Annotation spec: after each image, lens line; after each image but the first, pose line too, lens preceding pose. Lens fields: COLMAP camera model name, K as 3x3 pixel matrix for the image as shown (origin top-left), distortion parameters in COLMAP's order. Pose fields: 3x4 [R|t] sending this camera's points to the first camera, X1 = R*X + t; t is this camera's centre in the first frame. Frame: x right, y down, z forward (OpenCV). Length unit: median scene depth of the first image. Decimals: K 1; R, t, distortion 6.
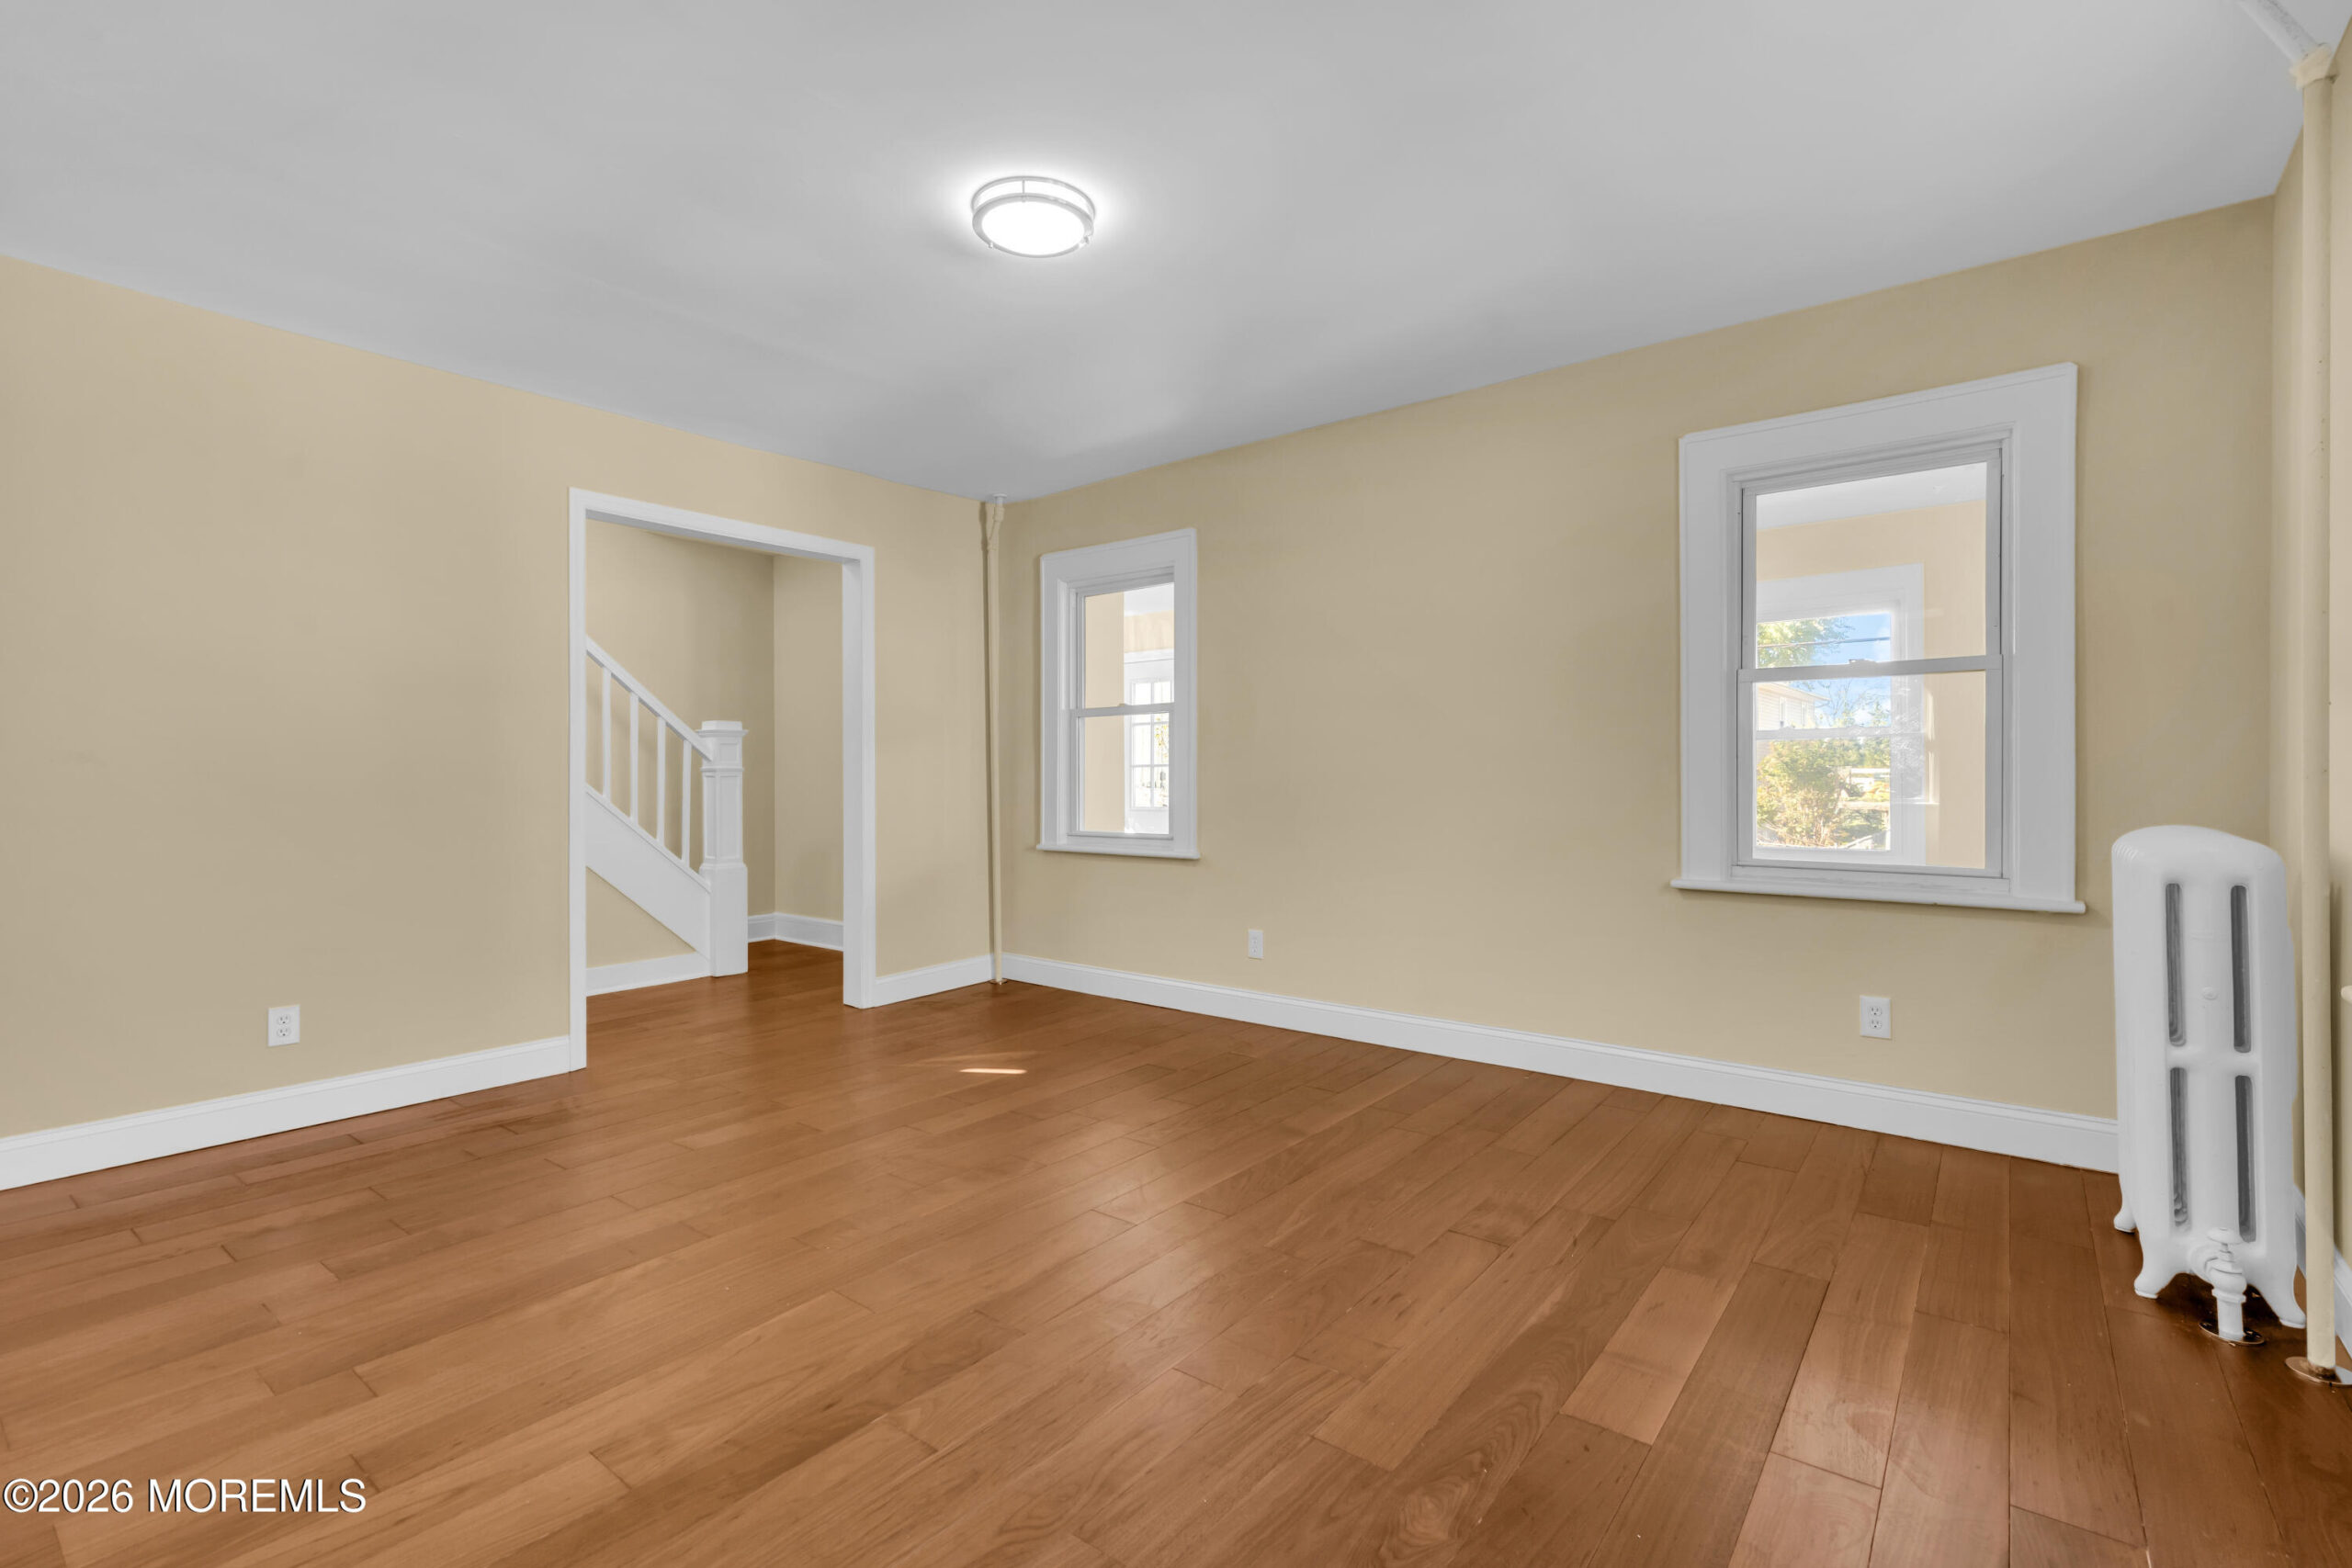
lens RADIAL K [[1070.9, 0, 1177.8], [0, 1070.9, 773.5], [0, 0, 1]] dist [-0.005428, 0.003501]
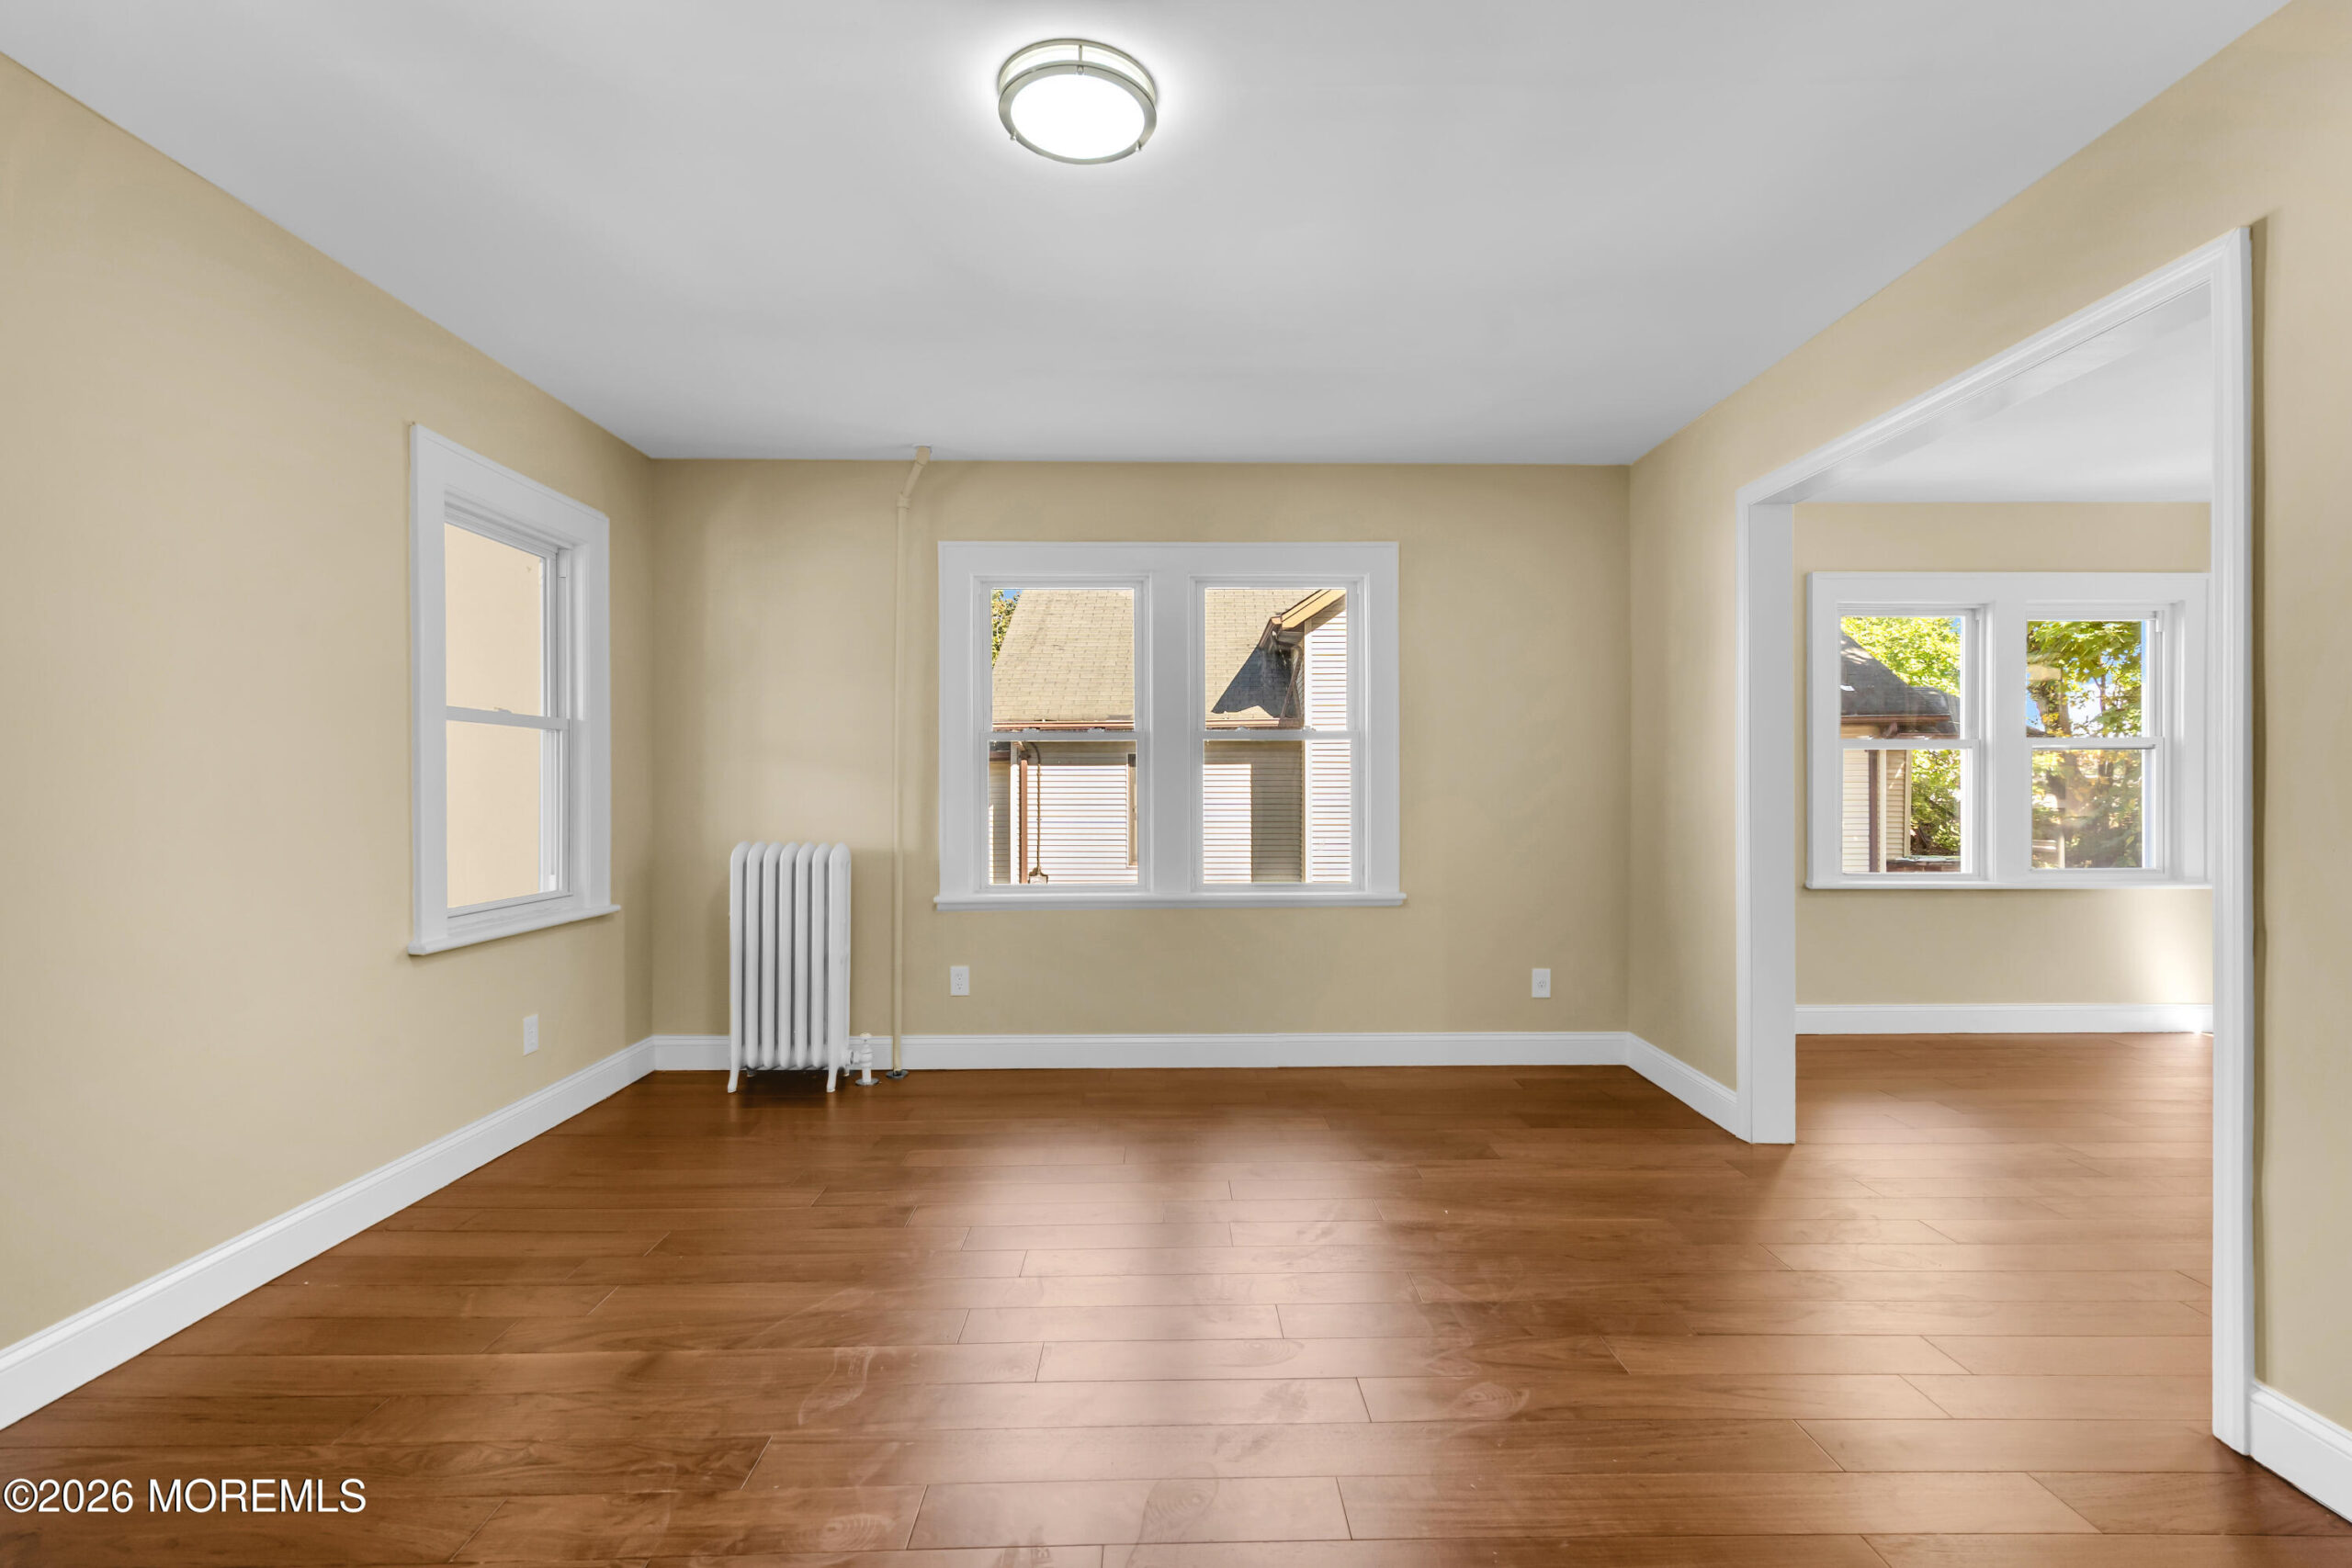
lens RADIAL K [[1070.9, 0, 1173.0], [0, 1070.9, 779.5], [0, 0, 1]] dist [-0.005428, 0.003501]
pose [[-0.642368, 0.000217, 0.766397, -0.653051], [0.004341, 0.999985, 0.003356, -0.036624], [-0.766384, 0.005483, -0.642359, 1.238304]]
